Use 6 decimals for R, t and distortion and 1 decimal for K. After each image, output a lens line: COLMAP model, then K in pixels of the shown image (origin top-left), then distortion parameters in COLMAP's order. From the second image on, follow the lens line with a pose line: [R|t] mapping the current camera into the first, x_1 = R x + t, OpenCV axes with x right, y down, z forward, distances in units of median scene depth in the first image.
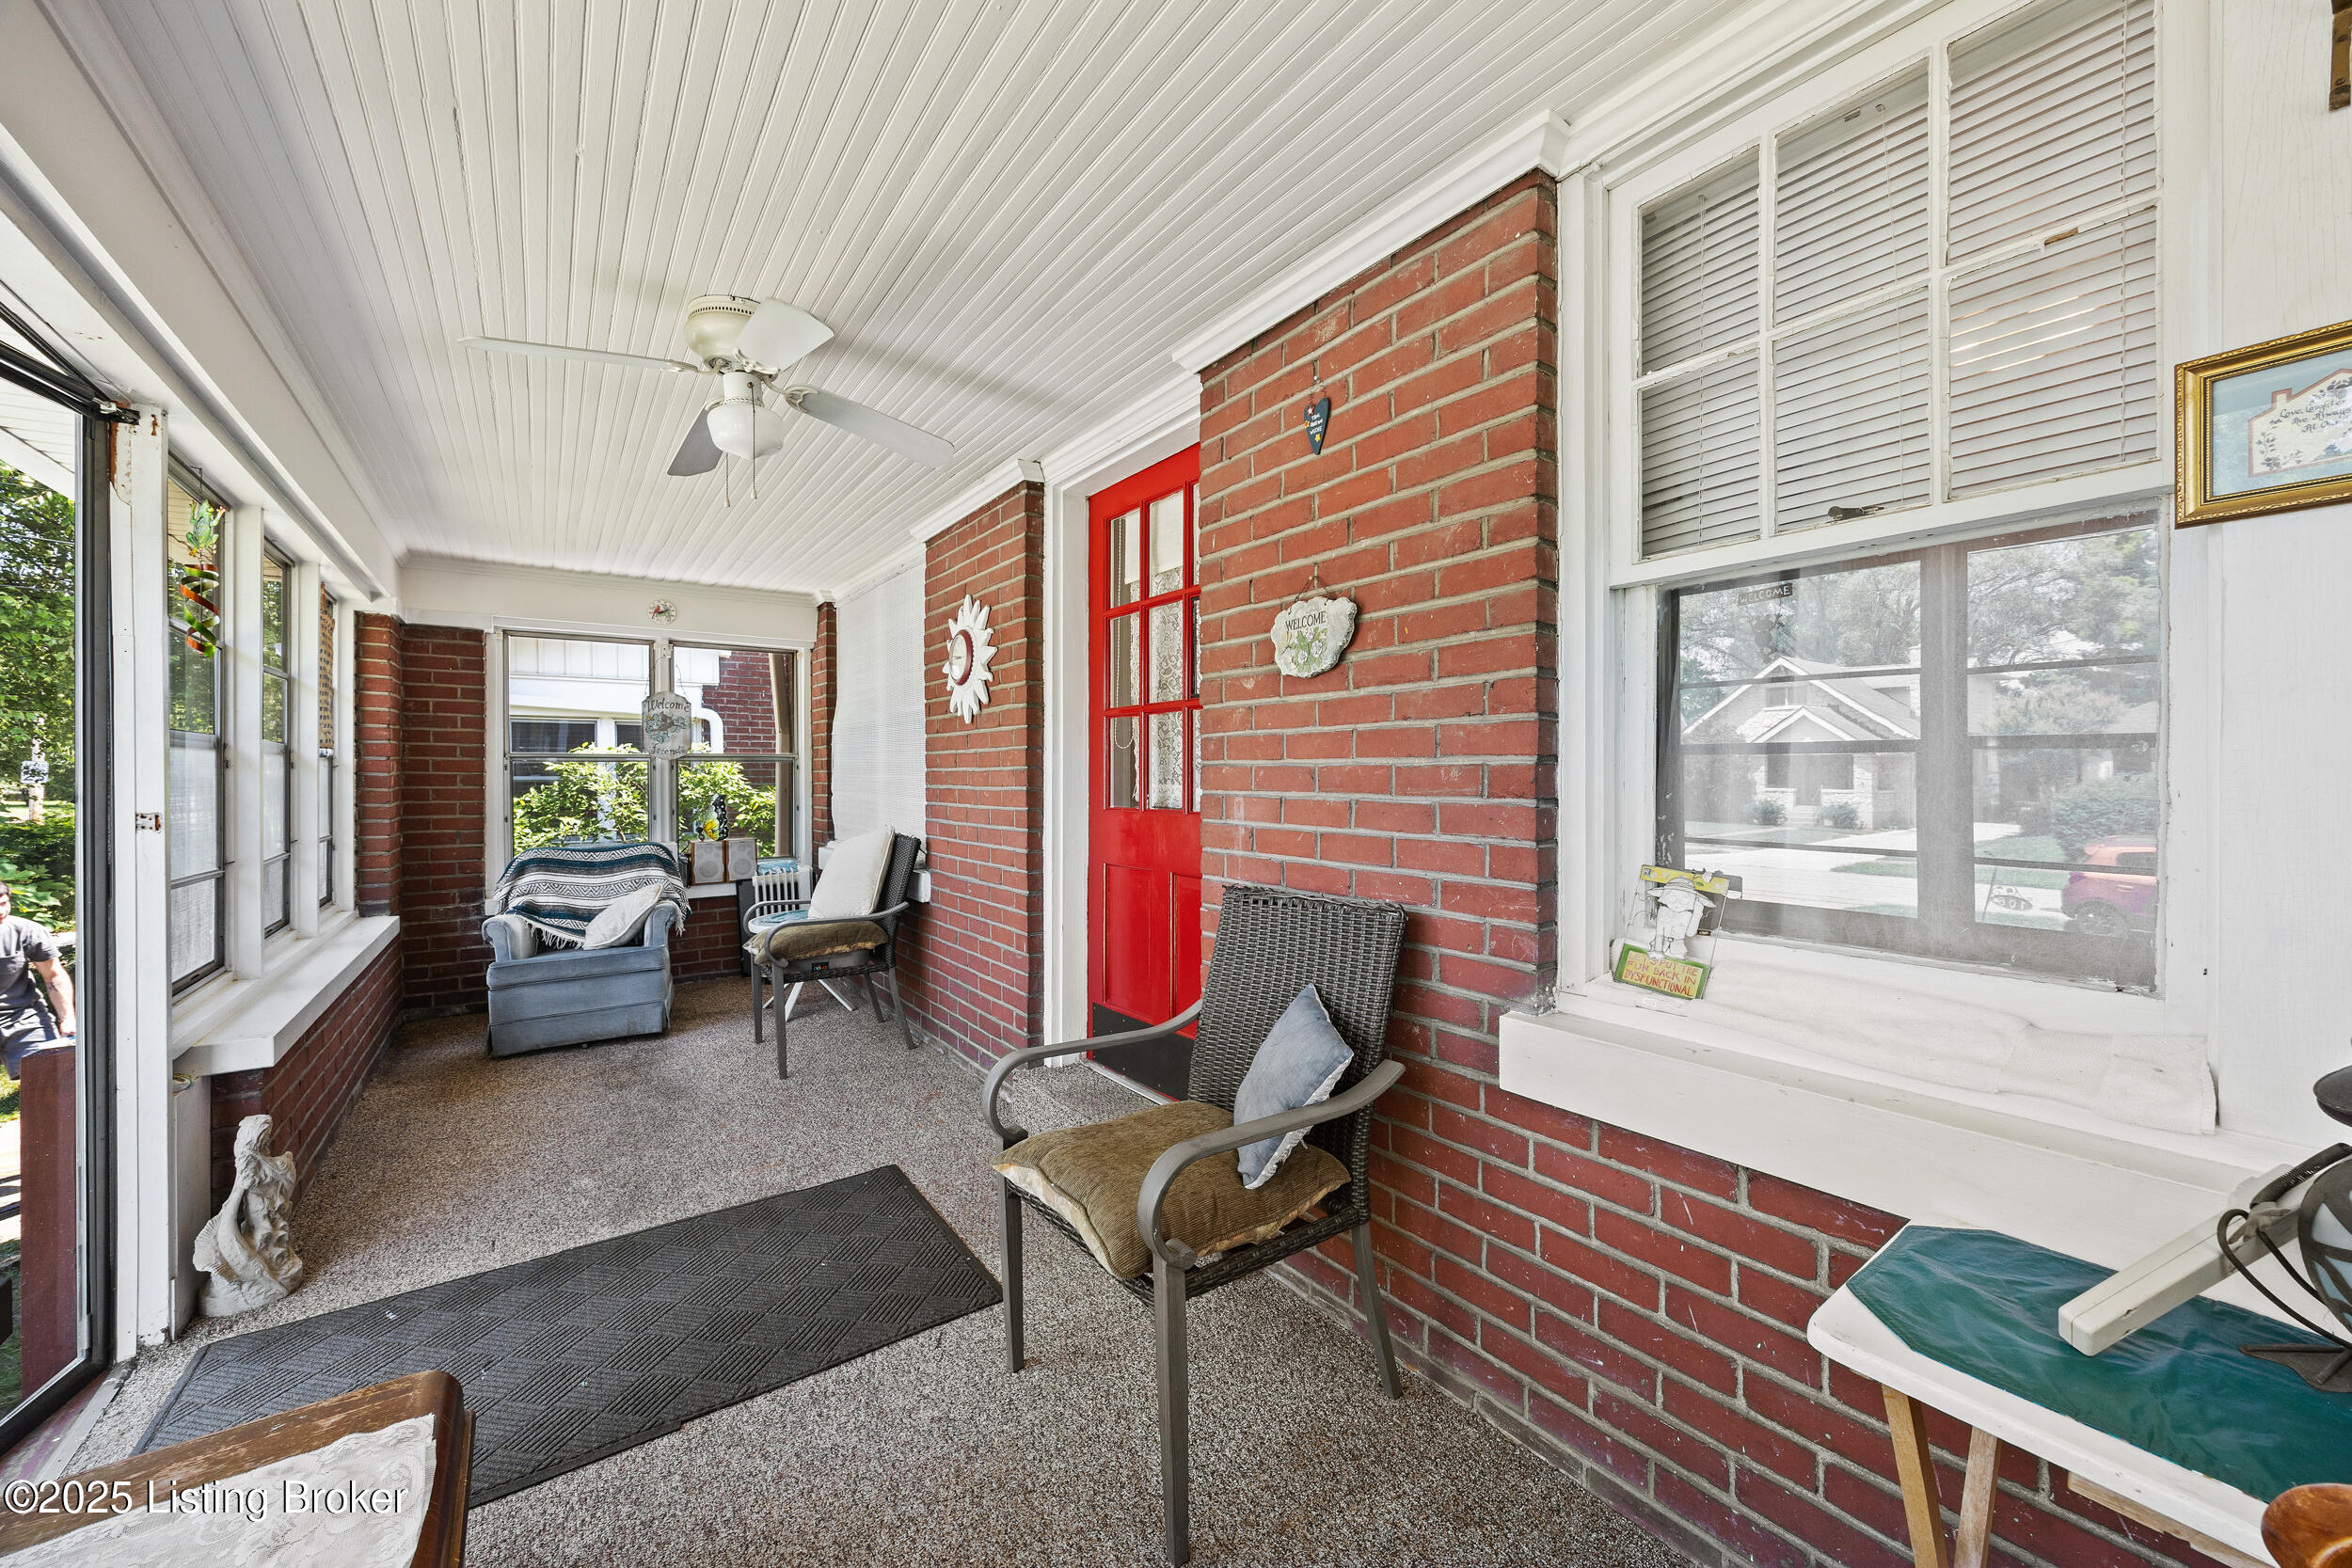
lens RADIAL K [[897.2, 0, 1192.9], [0, 897.2, 765.6], [0, 0, 1]] dist [-0.001986, -0.000219]
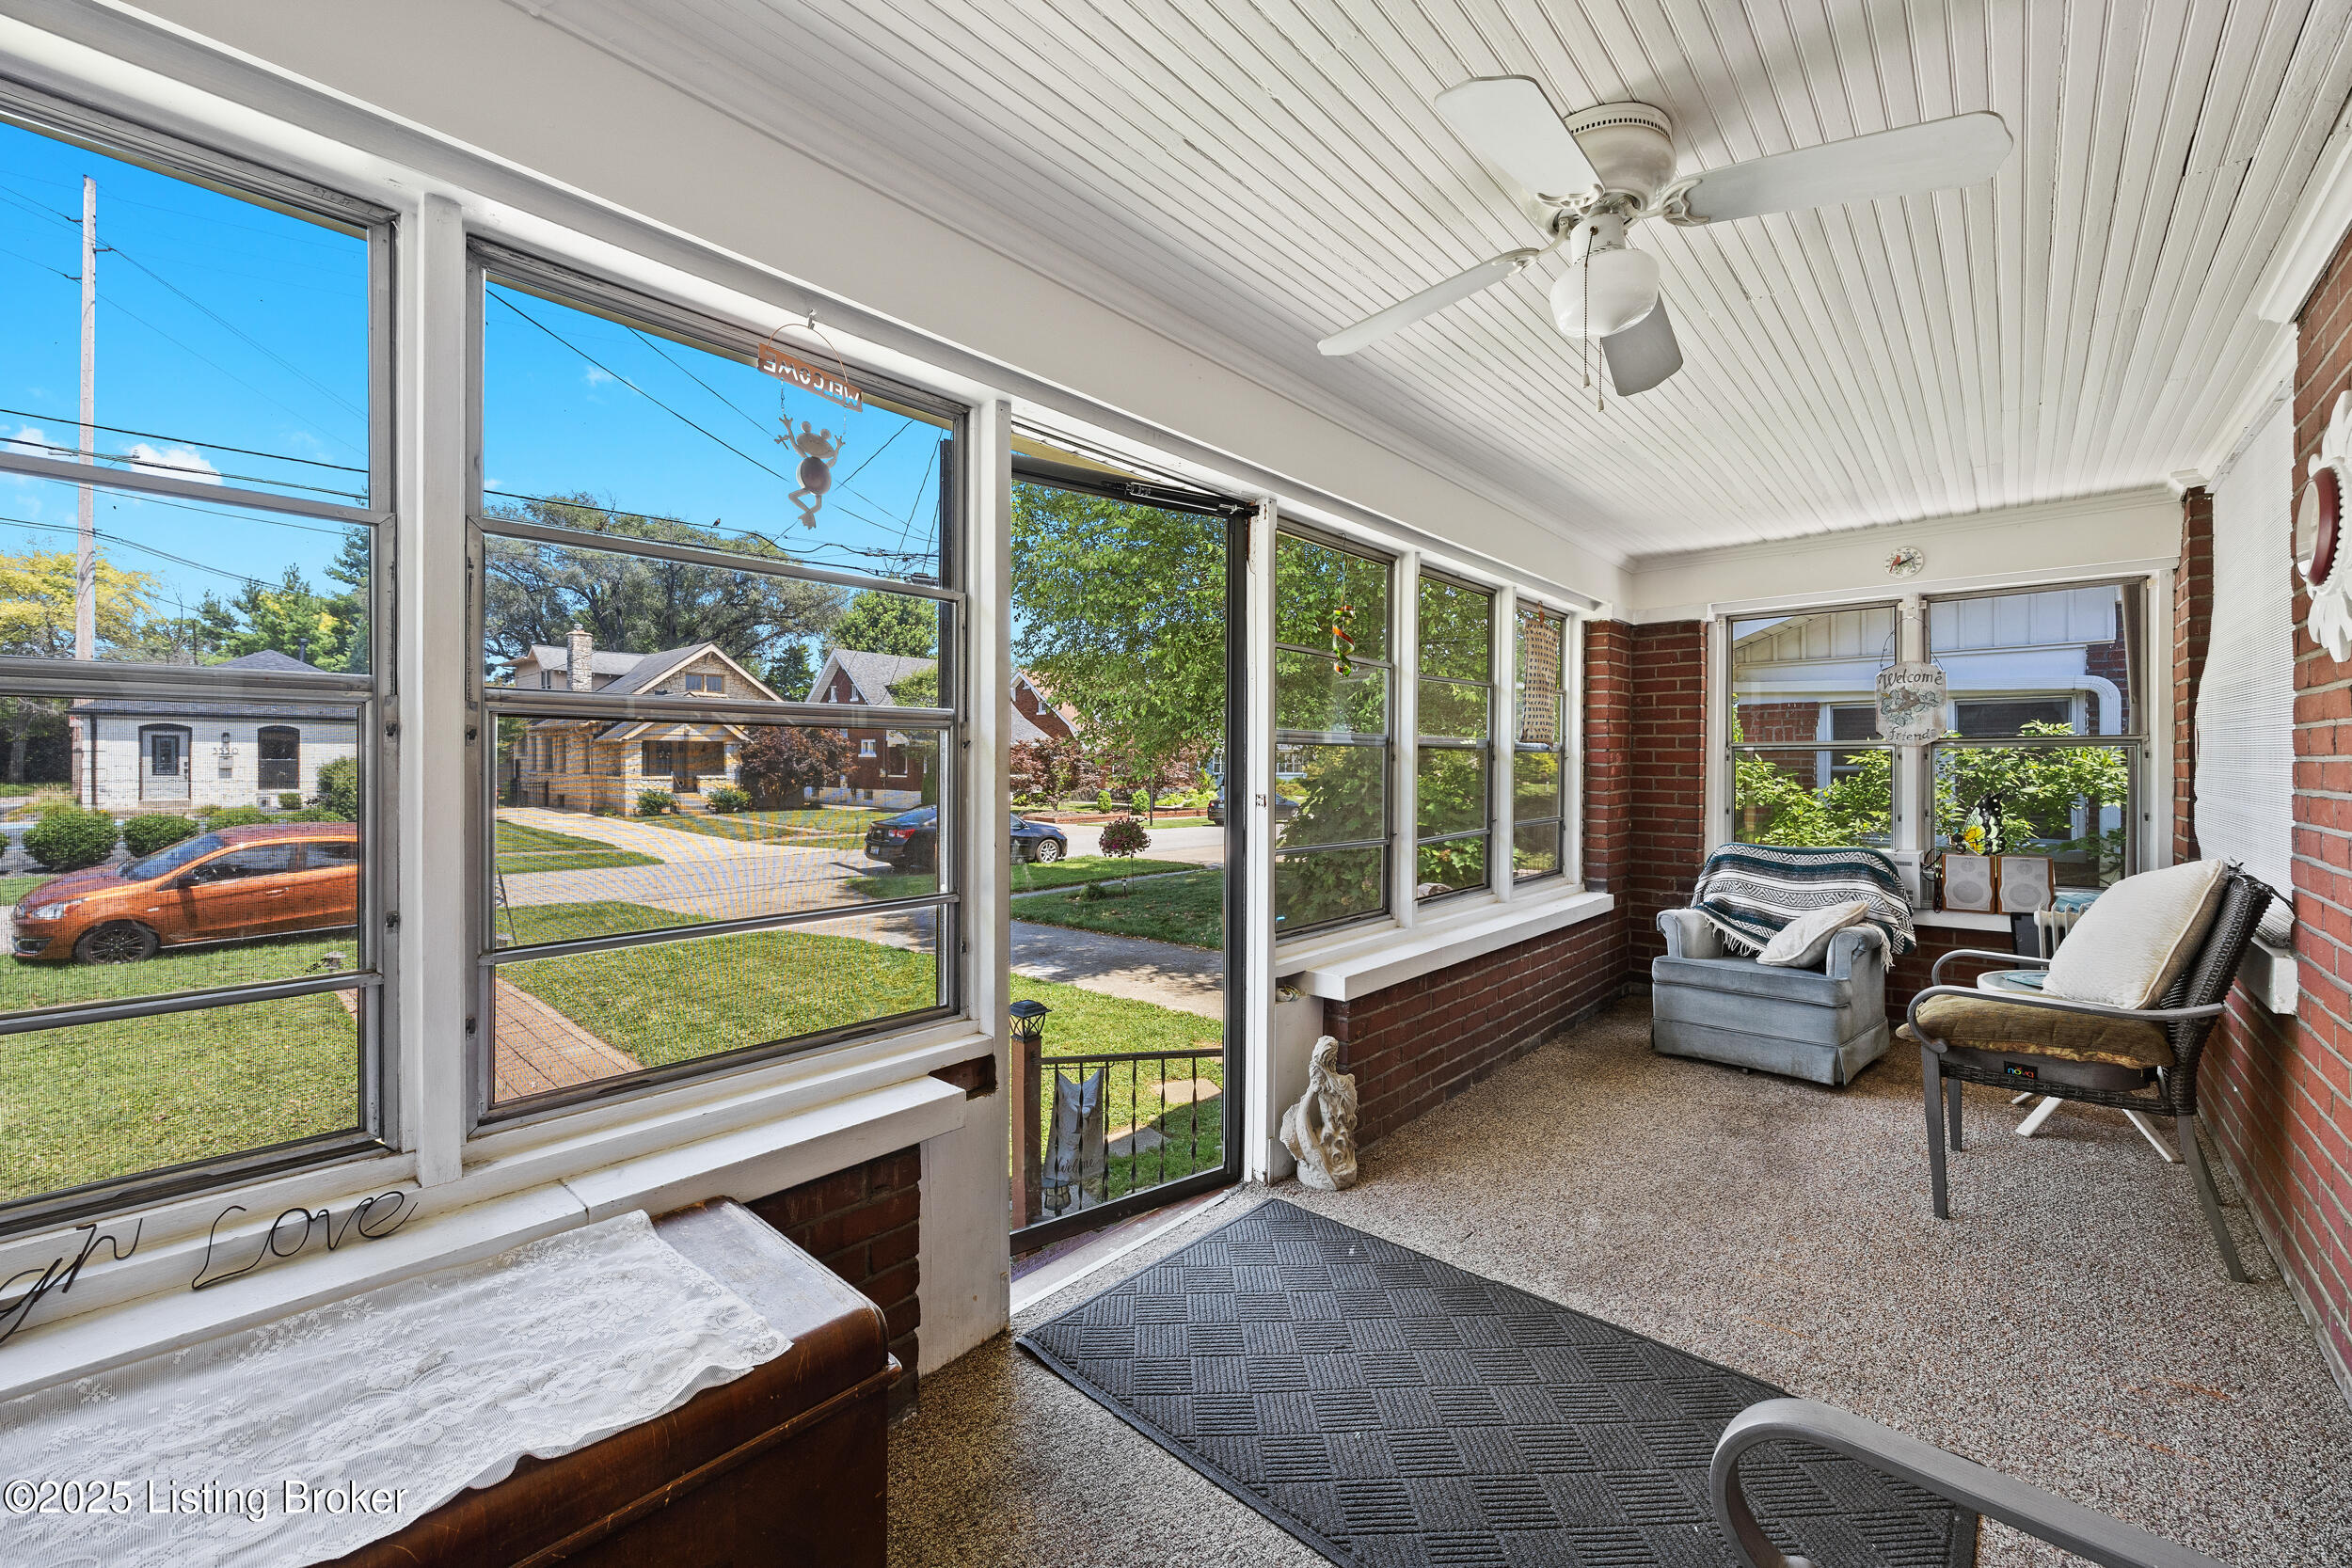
lens RADIAL K [[897.2, 0, 1192.9], [0, 897.2, 765.6], [0, 0, 1]] dist [-0.001986, -0.000219]
pose [[0.209430, 0.003859, -0.977816, 0.073322], [0.008425, 0.999948, 0.005751, 0.000063], [0.977787, -0.009442, 0.209387, 0.272403]]
